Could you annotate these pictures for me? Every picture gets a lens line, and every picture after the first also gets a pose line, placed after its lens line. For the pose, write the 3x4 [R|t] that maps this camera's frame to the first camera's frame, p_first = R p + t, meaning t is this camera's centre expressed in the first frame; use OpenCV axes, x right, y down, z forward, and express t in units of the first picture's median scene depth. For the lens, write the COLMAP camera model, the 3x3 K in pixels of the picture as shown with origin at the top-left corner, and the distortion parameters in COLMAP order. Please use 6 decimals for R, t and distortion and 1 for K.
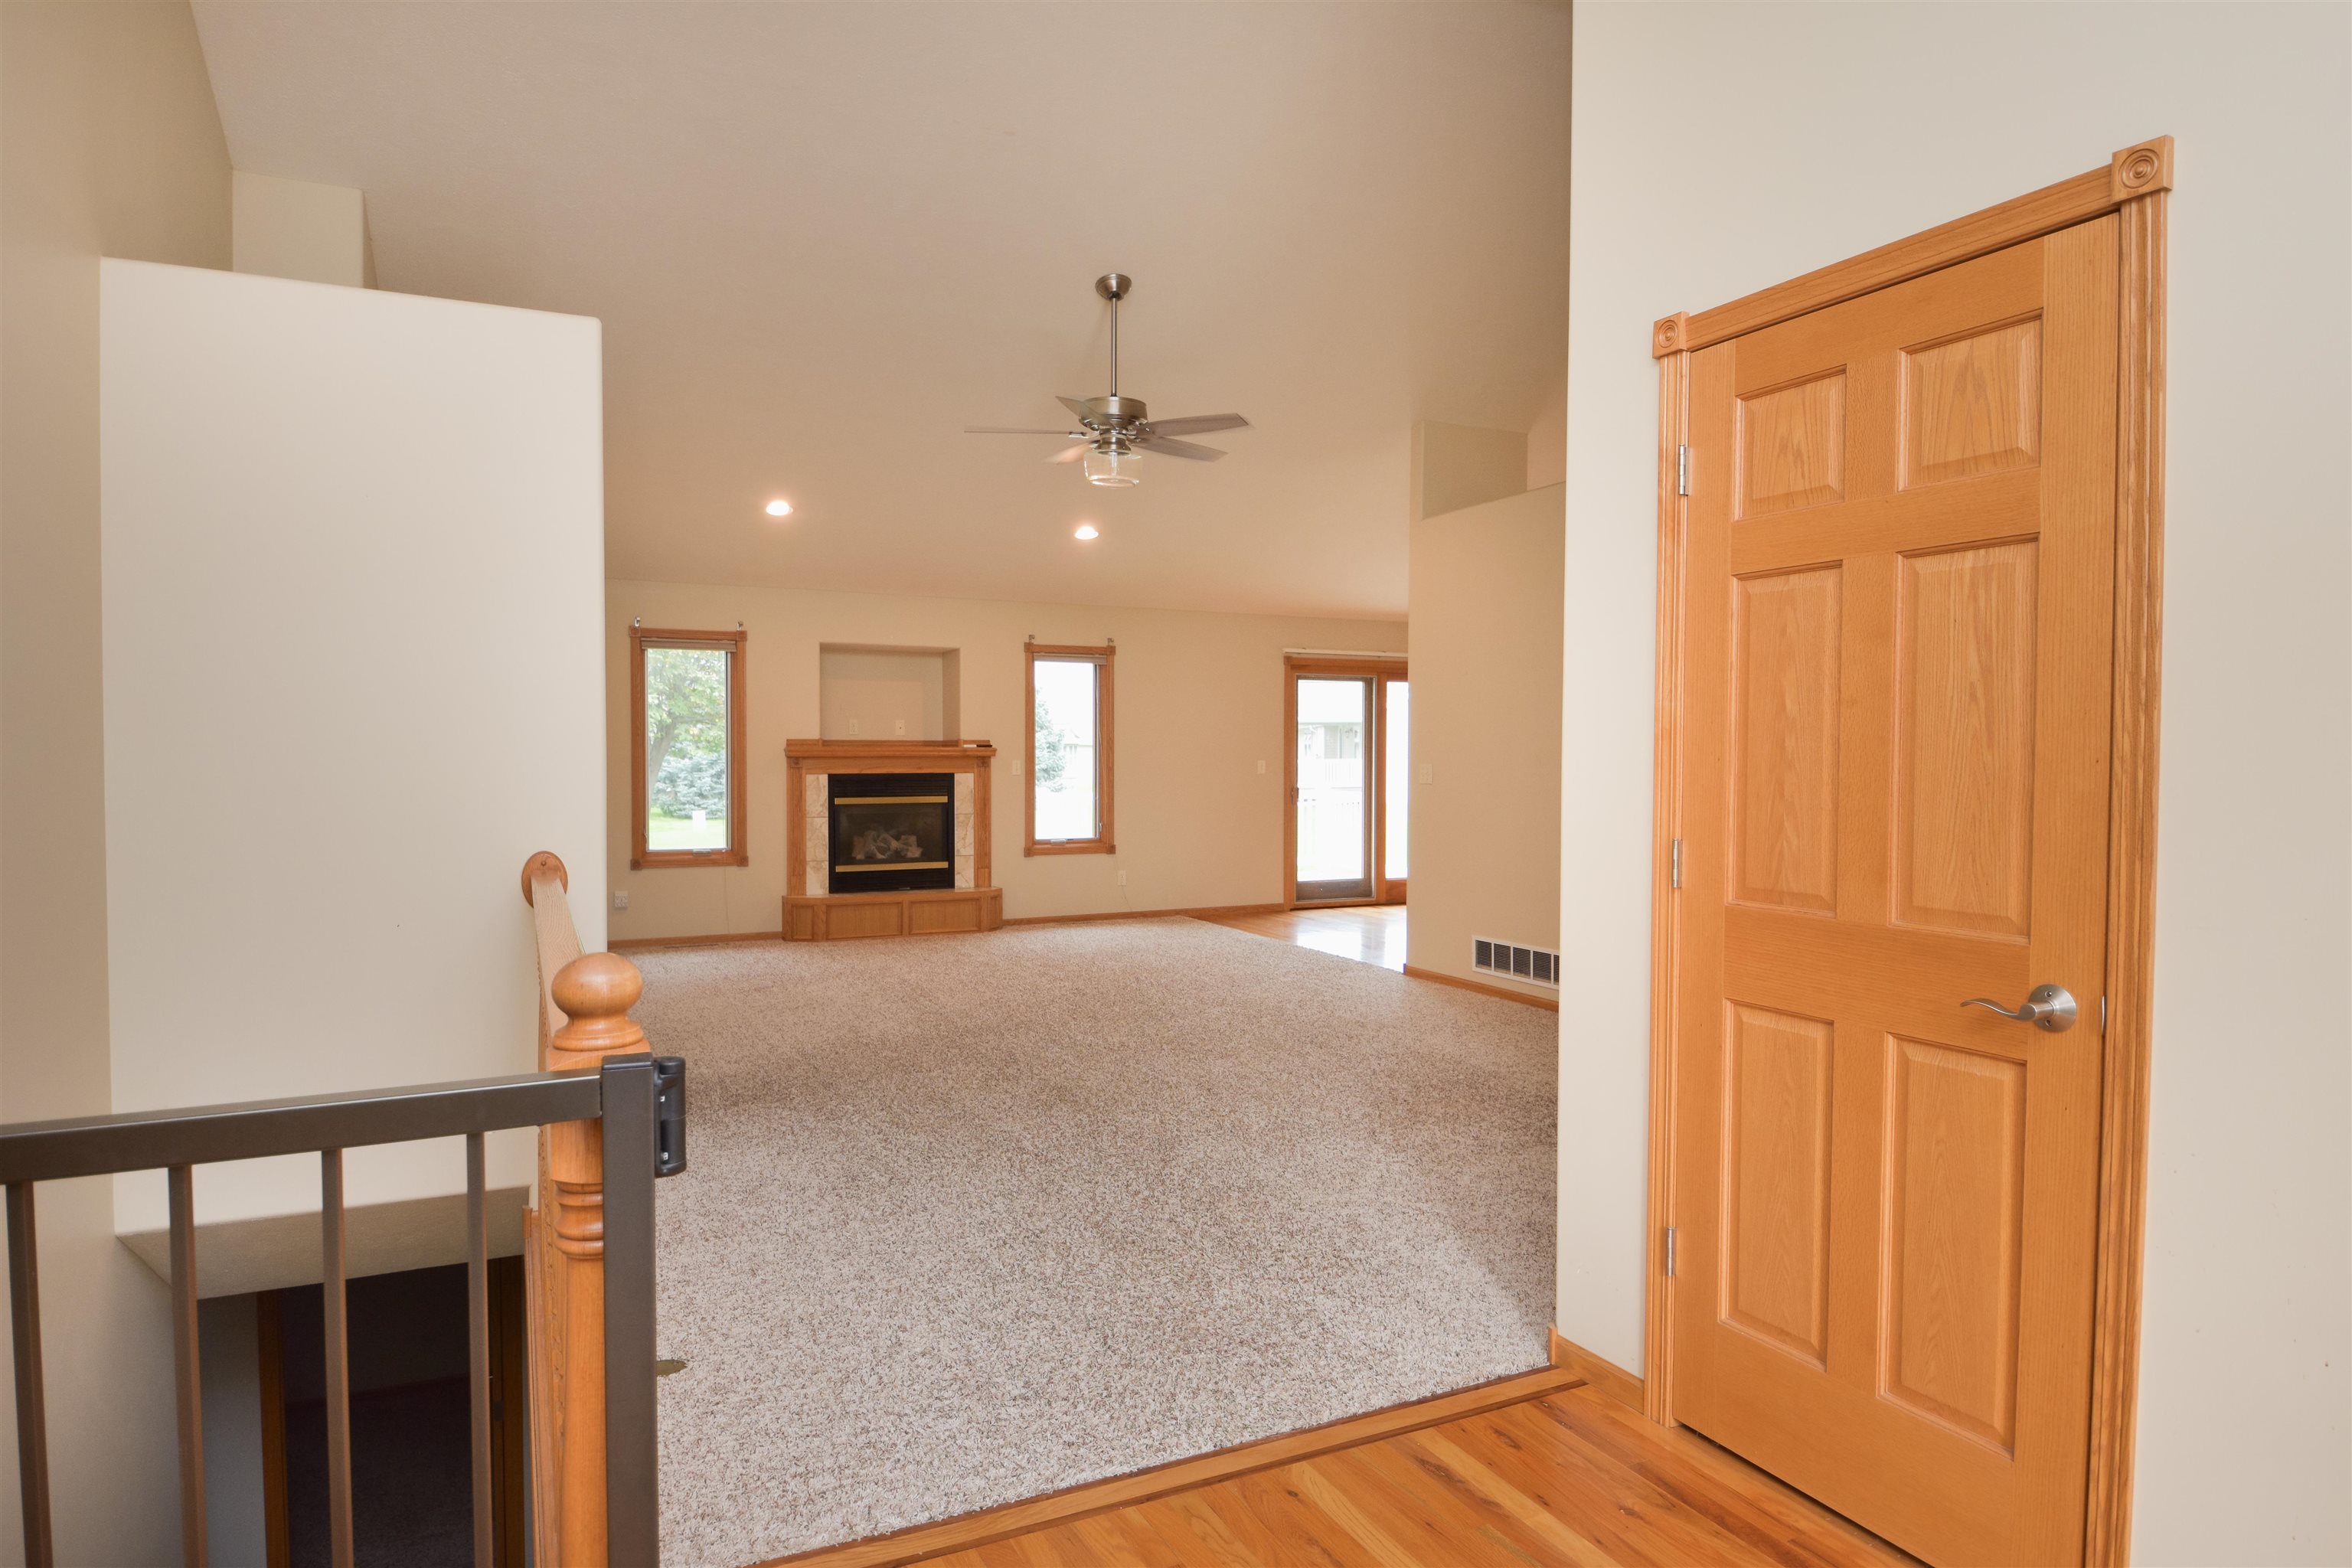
lens RADIAL K [[1367.7, 0, 1178.2], [0, 1367.7, 766.4], [0, 0, 1]] dist [0.038424, -0.000370]
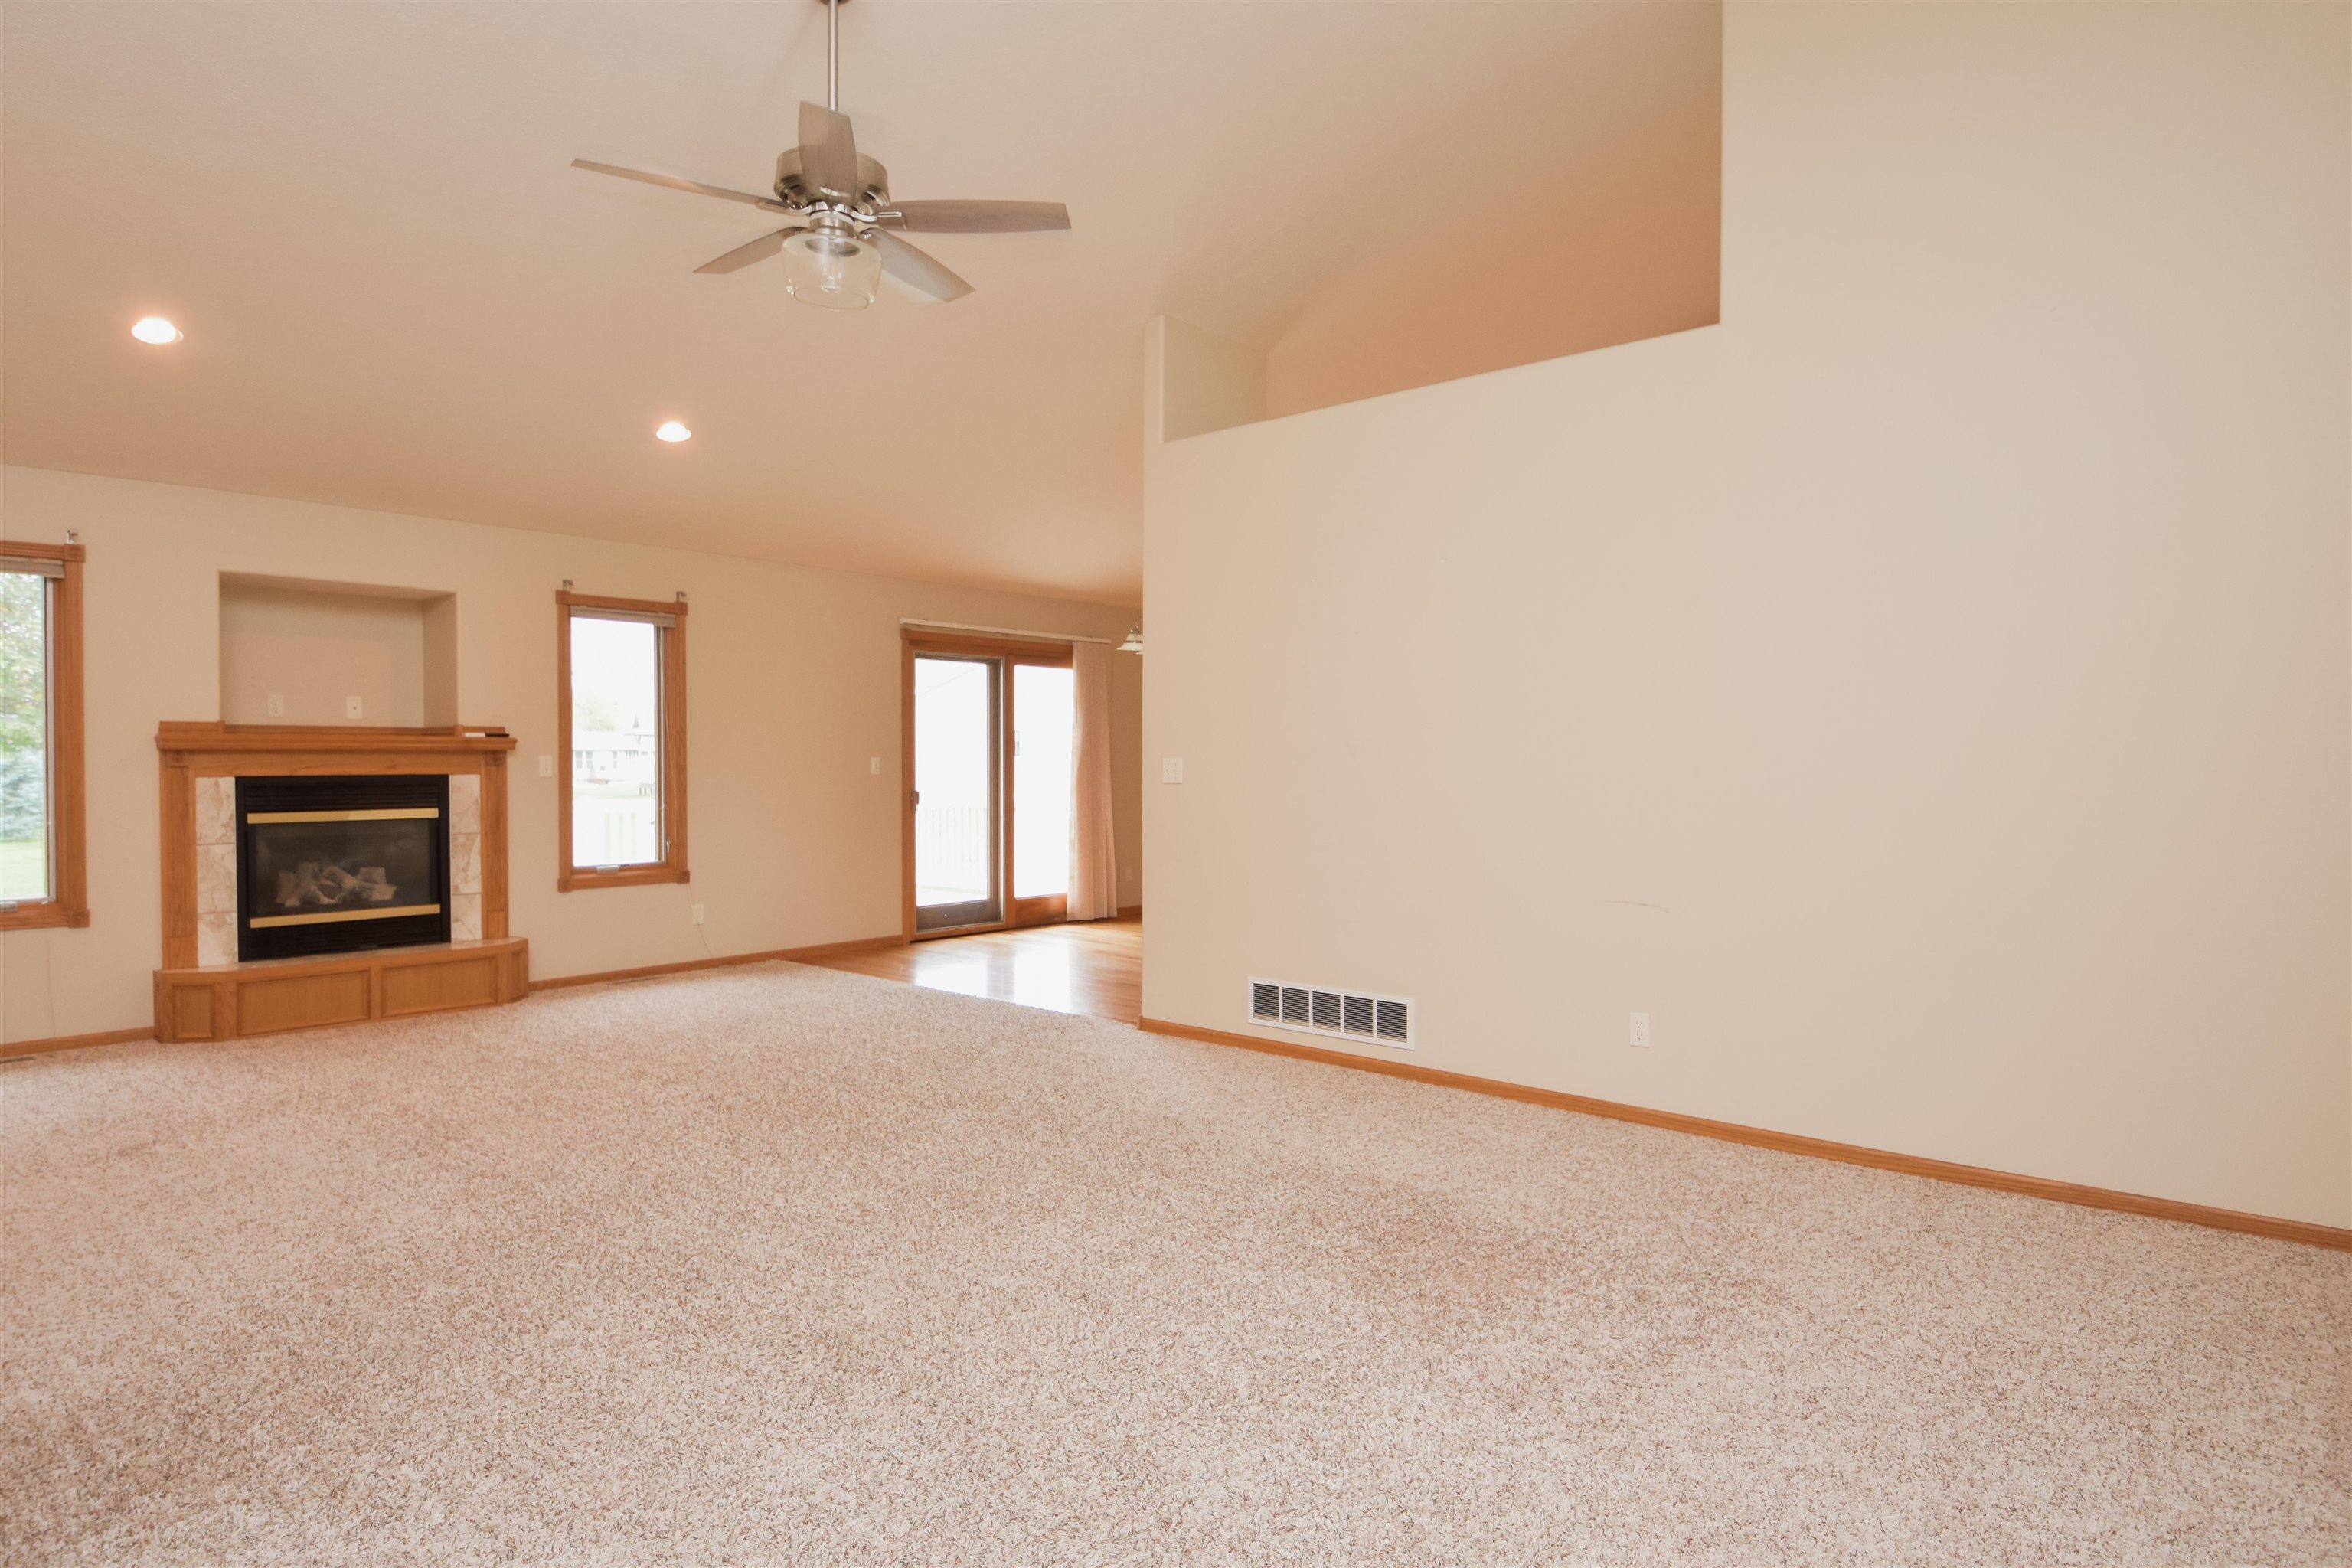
lens RADIAL K [[1331.1, 0, 1181.6], [0, 1331.1, 774.9], [0, 0, 1]] dist [0.001234, -0.020068]
pose [[0.919728, -0.005906, 0.392511, -0.087912], [0.004635, 0.999981, 0.004185, 0.003995], [-0.392528, -0.002030, 0.919738, 0.245075]]
